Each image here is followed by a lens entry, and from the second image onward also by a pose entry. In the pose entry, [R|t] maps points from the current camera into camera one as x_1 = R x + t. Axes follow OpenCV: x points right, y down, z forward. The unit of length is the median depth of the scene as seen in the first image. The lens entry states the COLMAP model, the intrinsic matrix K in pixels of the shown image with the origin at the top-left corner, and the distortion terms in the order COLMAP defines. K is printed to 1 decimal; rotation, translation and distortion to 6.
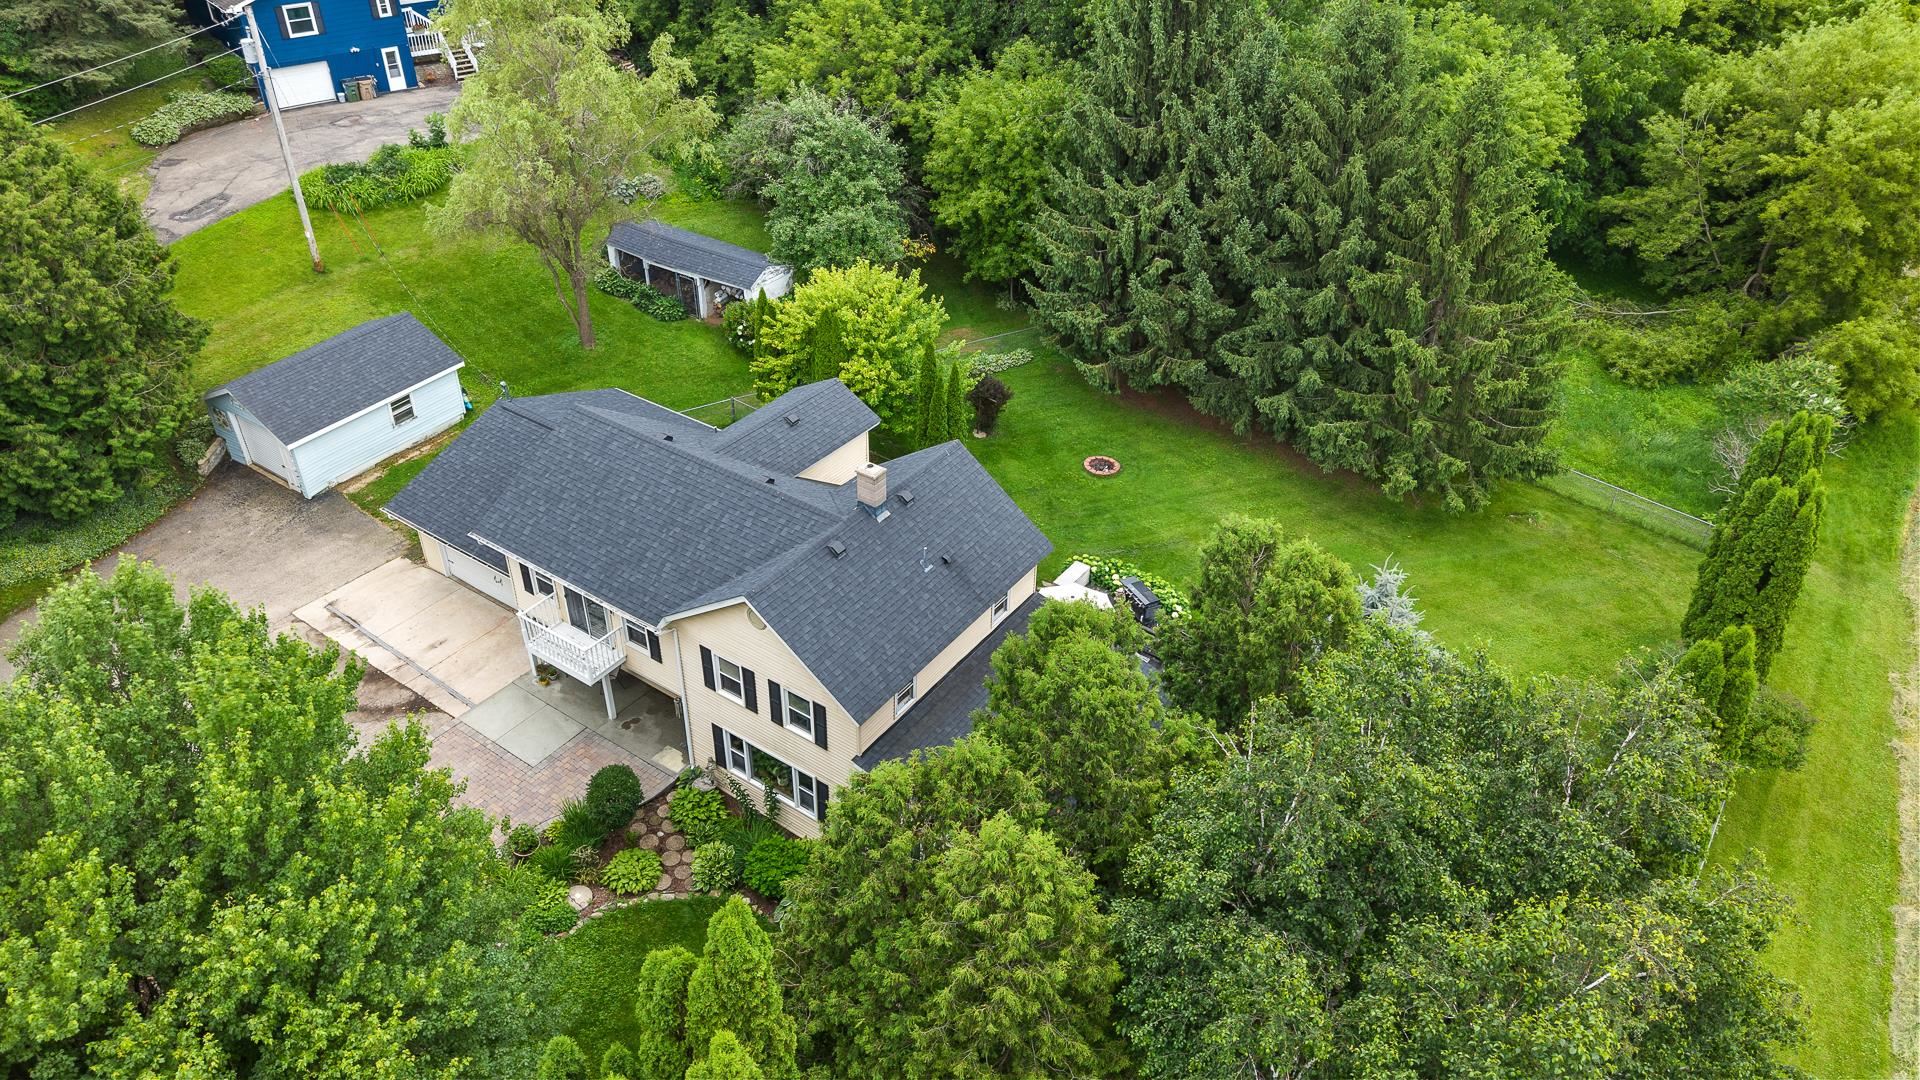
lens RADIAL K [[1283.3, 0, 964.6], [0, 1283.3, 534.4], [0, 0, 1]] dist [0.005743, -0.000360]
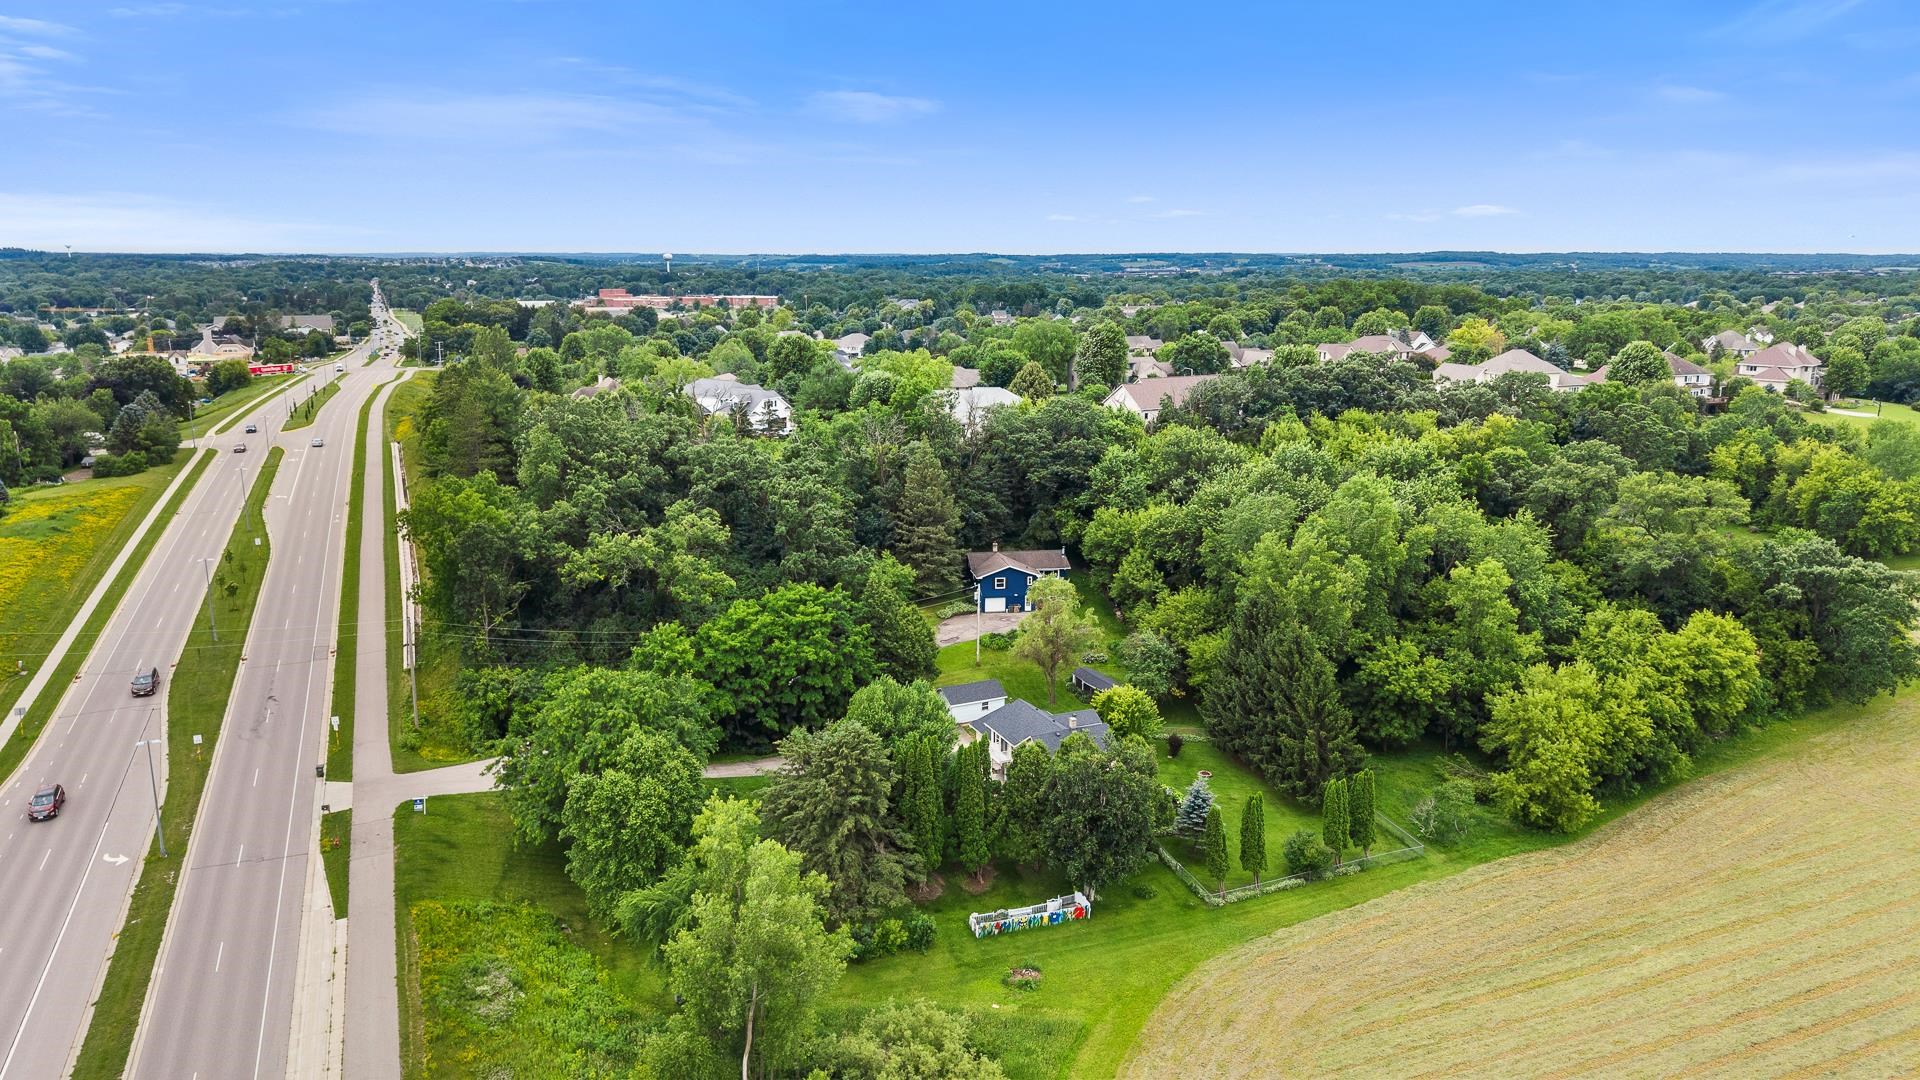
lens RADIAL K [[1283.3, 0, 964.6], [0, 1283.3, 534.4], [0, 0, 1]] dist [0.005743, -0.000360]
pose [[0.859587, 0.100520, -0.501005, 0.882640], [-0.287582, 0.905611, -0.311713, 0.432664], [0.422383, 0.412024, 0.807359, -1.456284]]
